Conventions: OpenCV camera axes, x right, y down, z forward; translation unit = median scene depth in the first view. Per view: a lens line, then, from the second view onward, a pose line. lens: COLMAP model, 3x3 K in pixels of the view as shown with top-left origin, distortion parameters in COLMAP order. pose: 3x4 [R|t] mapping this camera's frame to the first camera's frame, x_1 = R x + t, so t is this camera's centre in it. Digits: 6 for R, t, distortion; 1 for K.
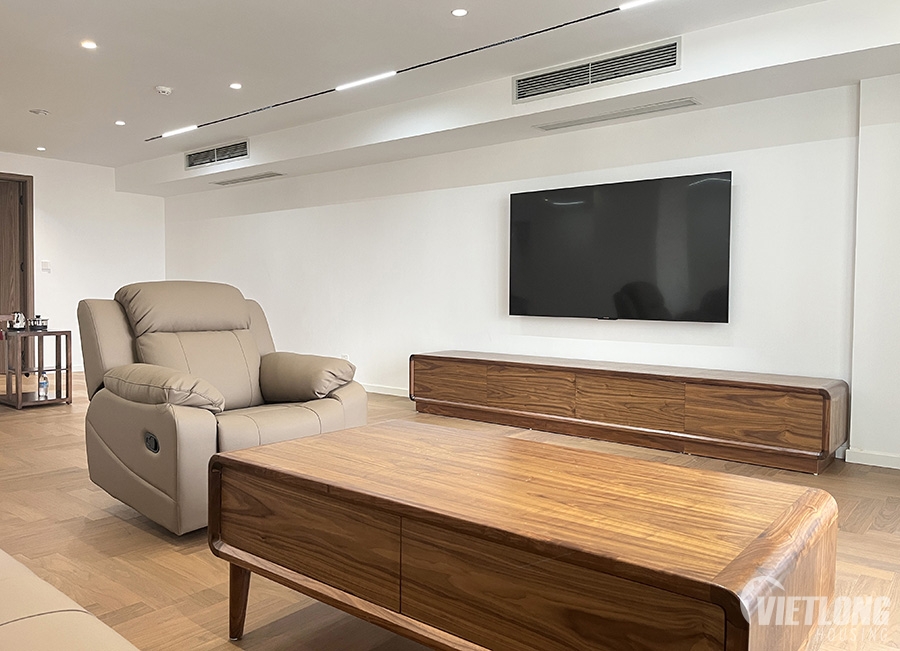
lens RADIAL K [[676.1, 0, 450.0], [0, 676.1, 325.5], [0, 0, 1]] dist [0.084096, -0.117741]
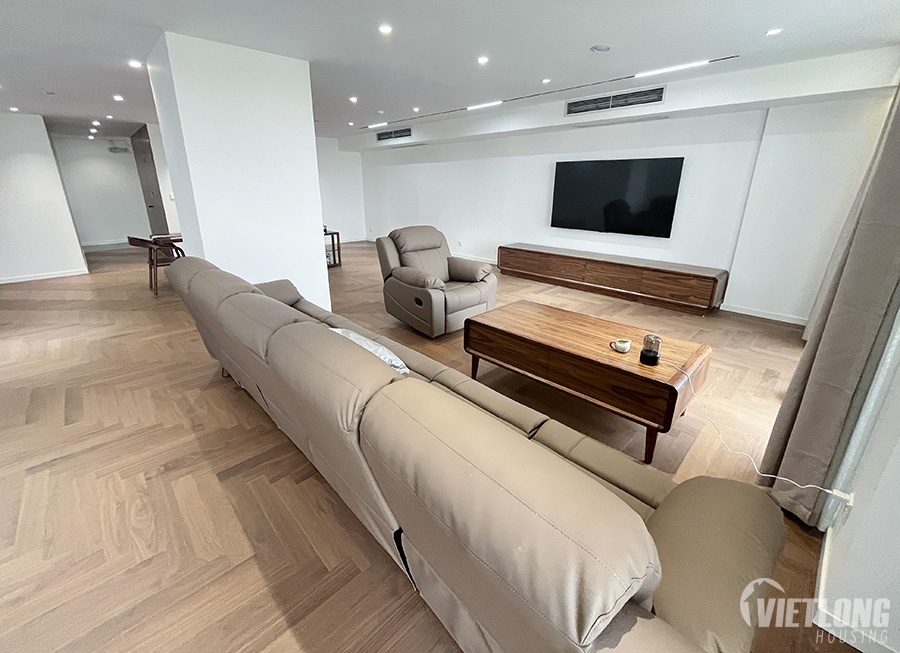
lens RADIAL K [[373.9, 0, 432.8], [0, 373.9, 302.2], [0, 0, 1]] dist [0.003035, 0.000149]
pose [[0.989878, 0.029705, -0.138776, -0.139567], [0.007959, 0.964691, 0.263263, -0.136677], [0.141696, -0.261703, 0.954691, -0.219988]]
